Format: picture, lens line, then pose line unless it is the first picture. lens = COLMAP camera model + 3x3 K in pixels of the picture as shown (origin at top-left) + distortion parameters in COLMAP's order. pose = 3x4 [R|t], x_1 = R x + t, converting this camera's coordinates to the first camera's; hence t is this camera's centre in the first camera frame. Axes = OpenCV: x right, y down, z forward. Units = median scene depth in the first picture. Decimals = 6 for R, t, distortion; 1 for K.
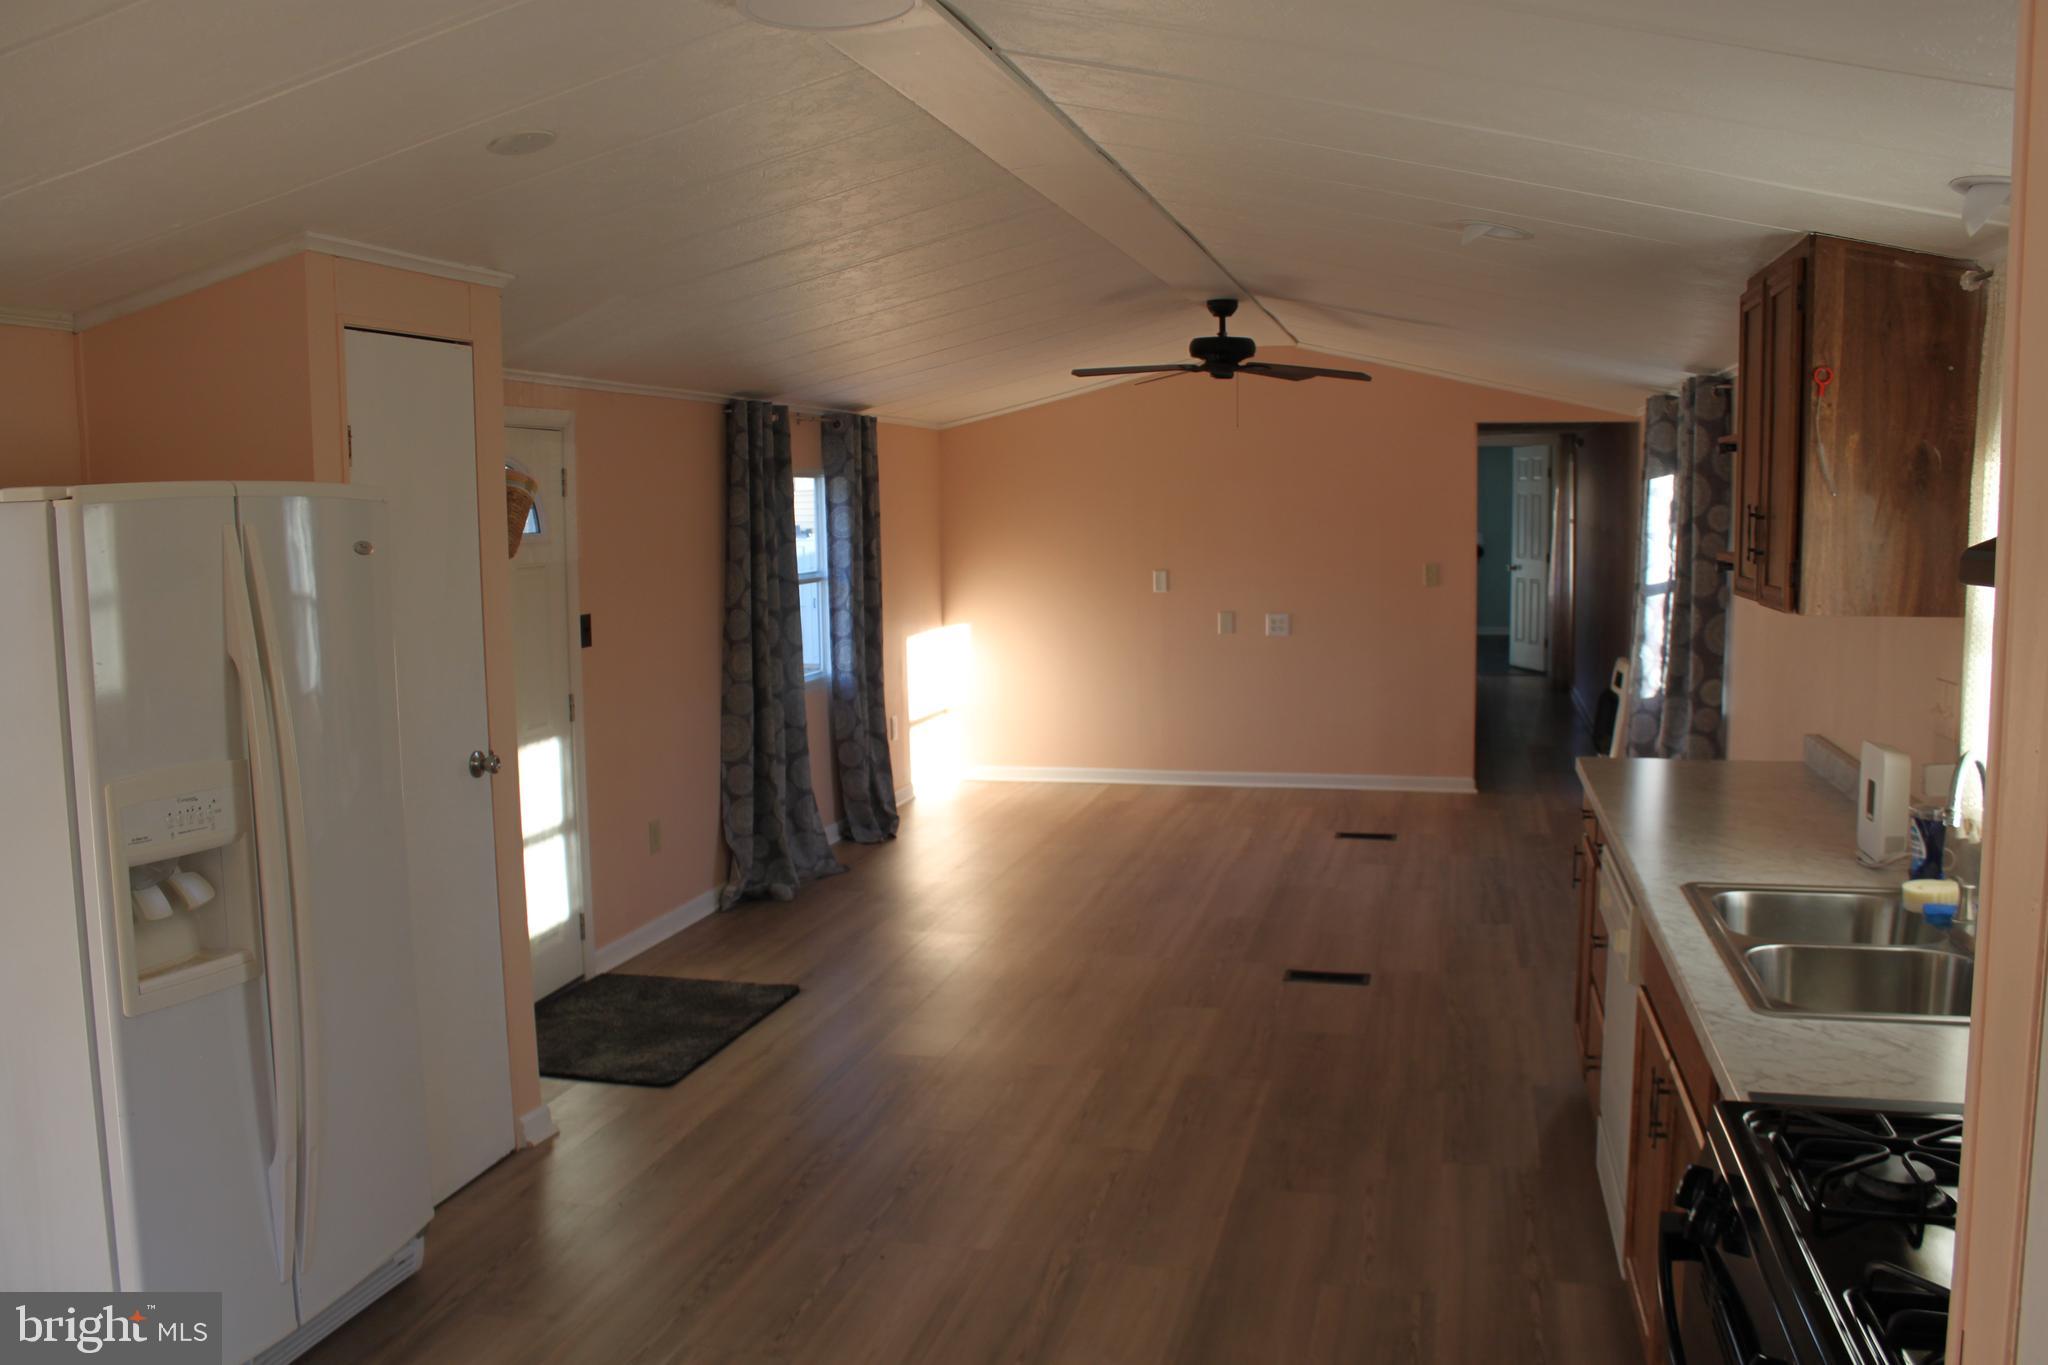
lens RADIAL K [[1677.3, 0, 1027.0], [0, 1677.3, 690.5], [0, 0, 1]] dist [-0.153936, 0.100545]
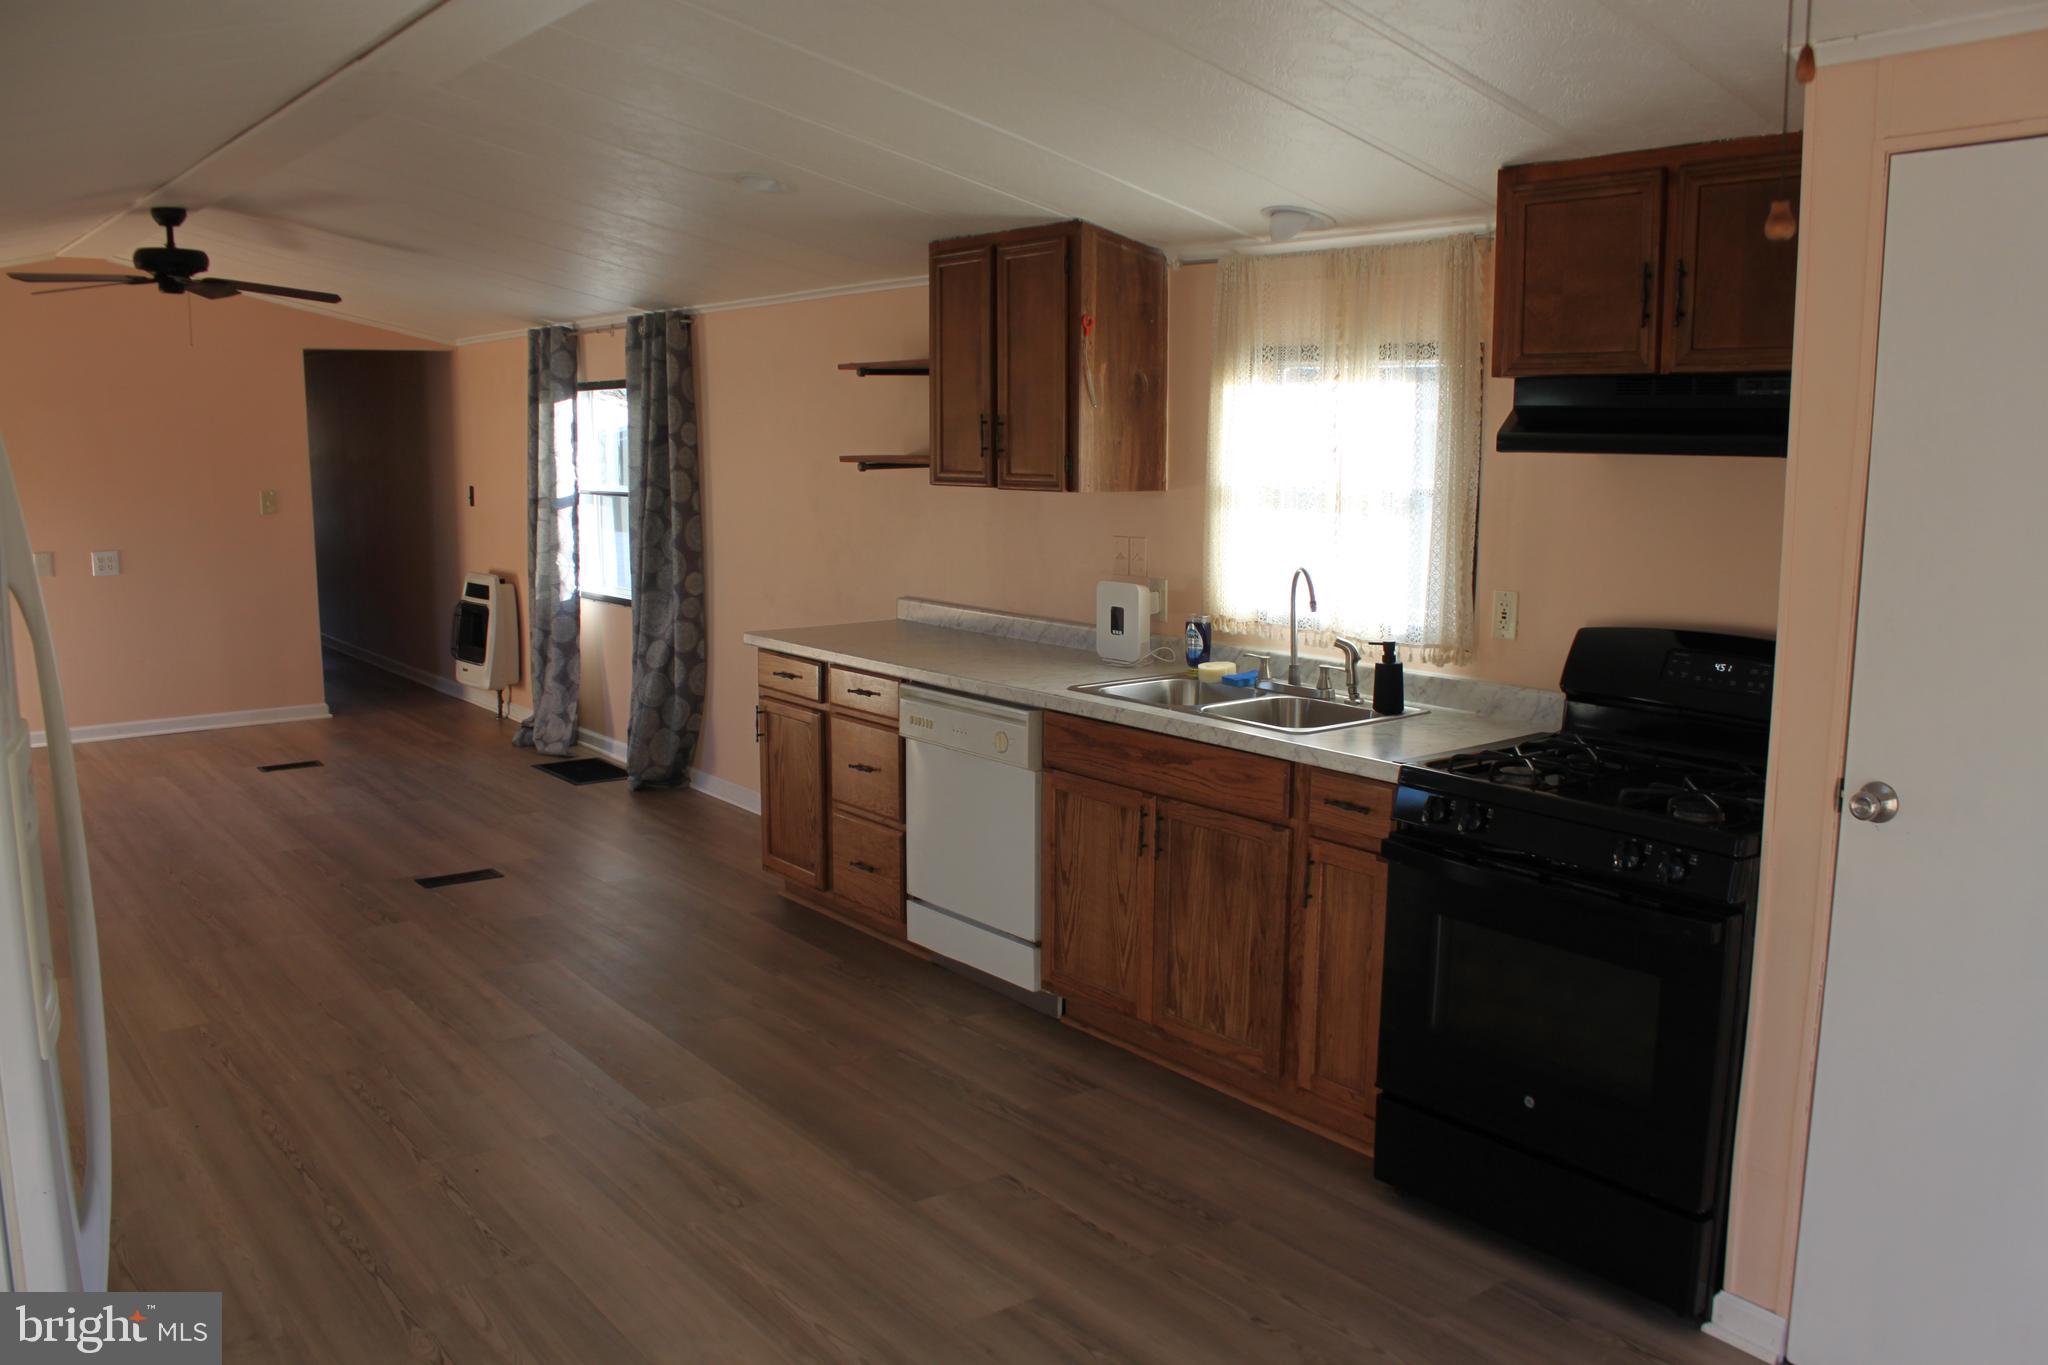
lens RADIAL K [[1677.3, 0, 1034.4], [0, 1677.3, 677.8], [0, 0, 1]] dist [-0.153936, 0.100545]
pose [[0.616197, -0.104454, 0.780634, -0.315629], [0.080641, 0.994325, 0.069392, 0.004334], [-0.783452, 0.020192, 0.621124, 0.063094]]
